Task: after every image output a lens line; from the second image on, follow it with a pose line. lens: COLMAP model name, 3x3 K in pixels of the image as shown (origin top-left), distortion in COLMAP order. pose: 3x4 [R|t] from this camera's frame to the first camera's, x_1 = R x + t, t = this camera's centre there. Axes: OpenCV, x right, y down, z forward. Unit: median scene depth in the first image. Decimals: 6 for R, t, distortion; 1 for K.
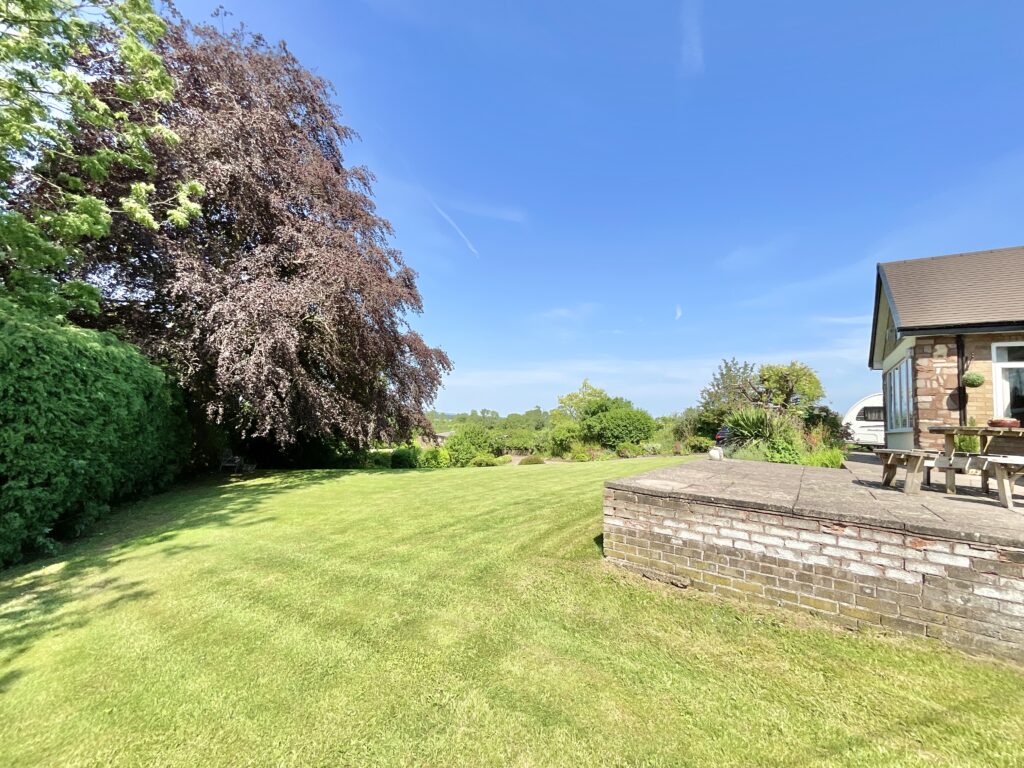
lens RADIAL K [[419.7, 0, 514.8], [0, 419.7, 384.9], [0, 0, 1]] dist [0.011751, 0.000071]
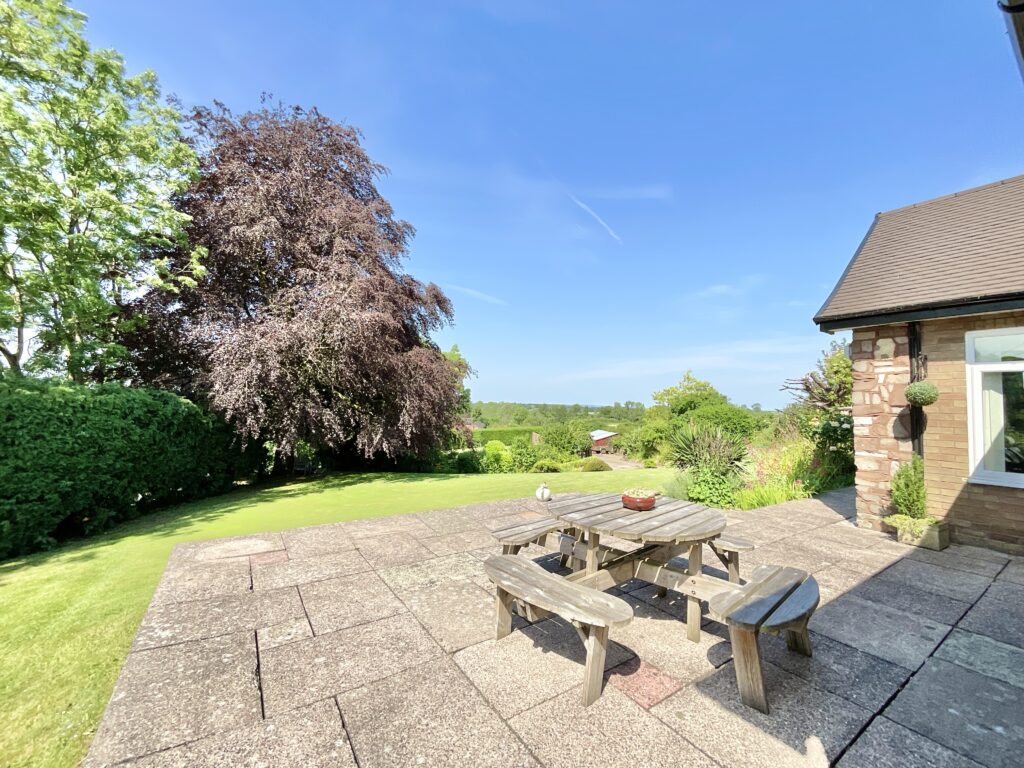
lens RADIAL K [[419.7, 0, 514.8], [0, 419.7, 384.9], [0, 0, 1]] dist [0.011751, 0.000071]
pose [[0.935680, -0.047103, -0.349693, 0.693851], [0.053488, 0.998531, 0.008619, -0.060146], [0.348773, -0.026769, 0.936825, 0.181649]]
